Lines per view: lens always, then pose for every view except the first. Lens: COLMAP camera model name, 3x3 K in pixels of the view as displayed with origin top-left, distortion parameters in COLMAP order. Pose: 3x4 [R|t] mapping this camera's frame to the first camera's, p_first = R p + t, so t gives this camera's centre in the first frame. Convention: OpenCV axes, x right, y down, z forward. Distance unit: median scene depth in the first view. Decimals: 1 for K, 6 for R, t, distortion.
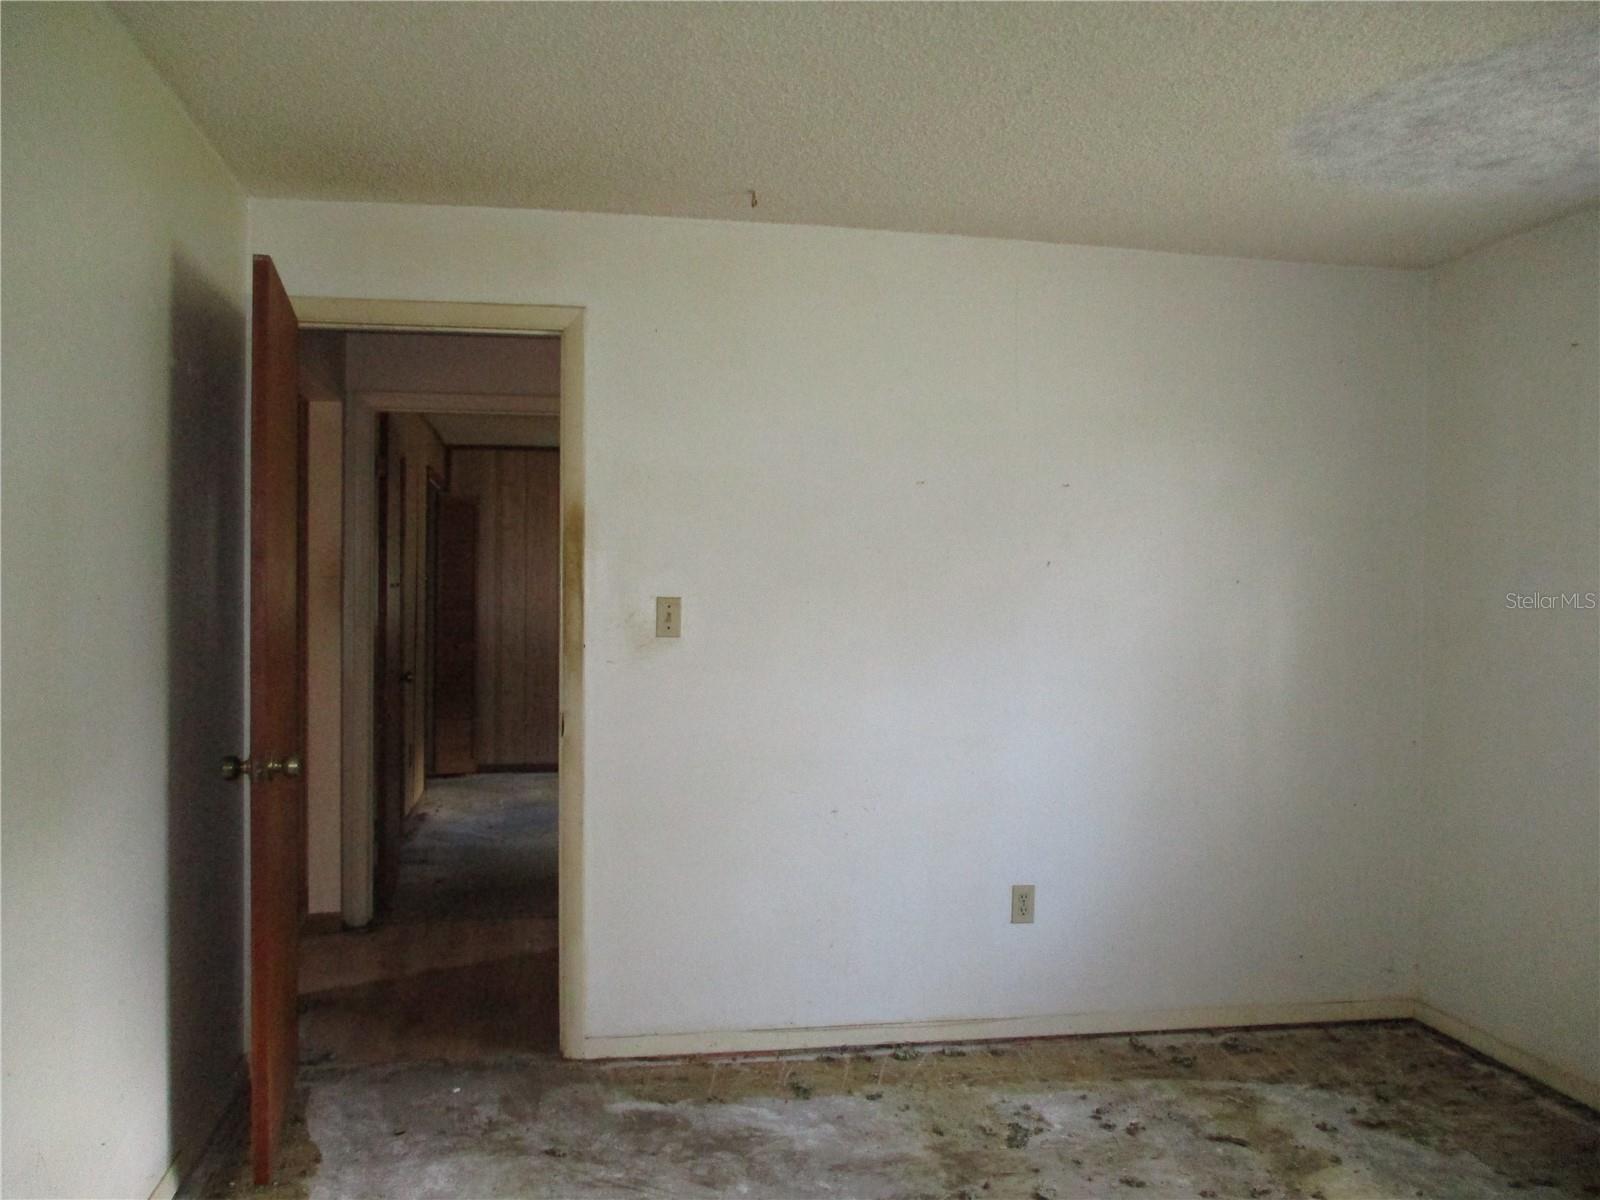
lens RADIAL K [[1364.5, 0, 807.0], [0, 1364.5, 607.6], [0, 0, 1]] dist [-0.013519, -0.007318]
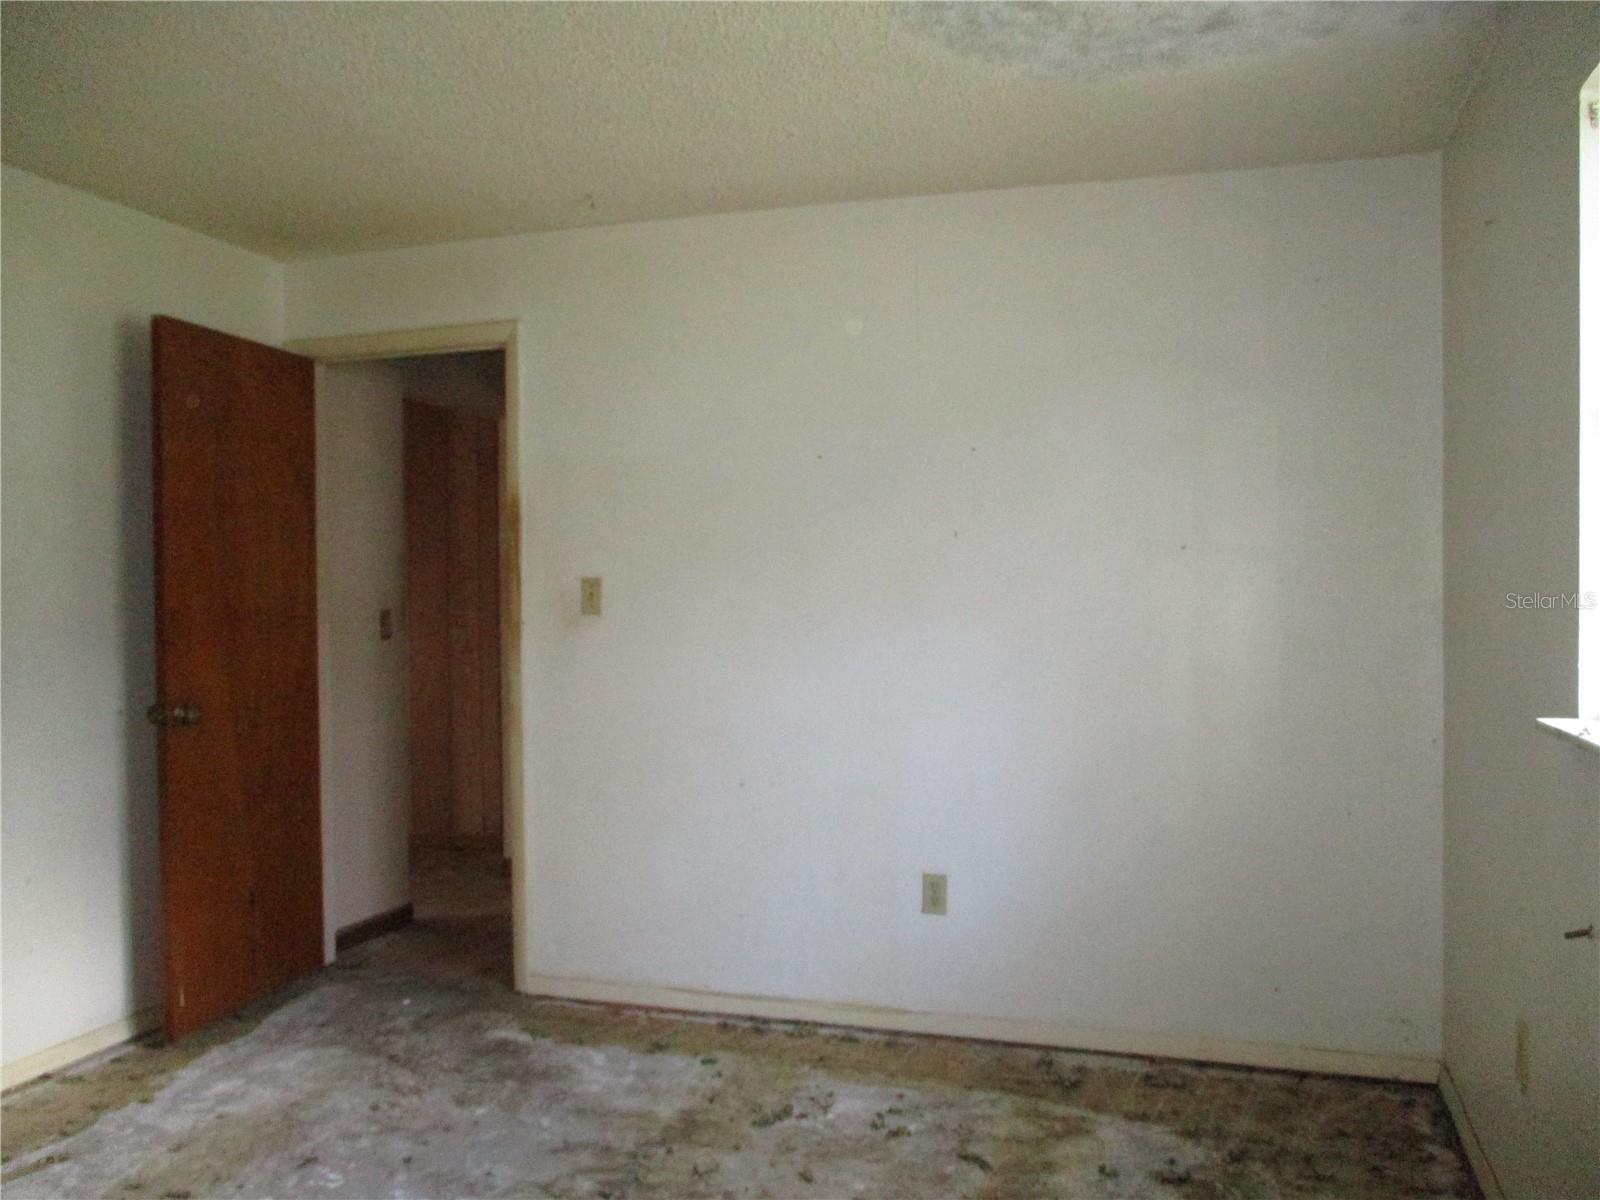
lens RADIAL K [[1364.5, 0, 809.7], [0, 1364.5, 605.3], [0, 0, 1]] dist [-0.013519, -0.007318]
pose [[0.874668, -0.012720, -0.484555, 0.592641], [0.010403, 0.999918, -0.007470, 0.025151], [0.484611, 0.001493, 0.874729, 0.138985]]
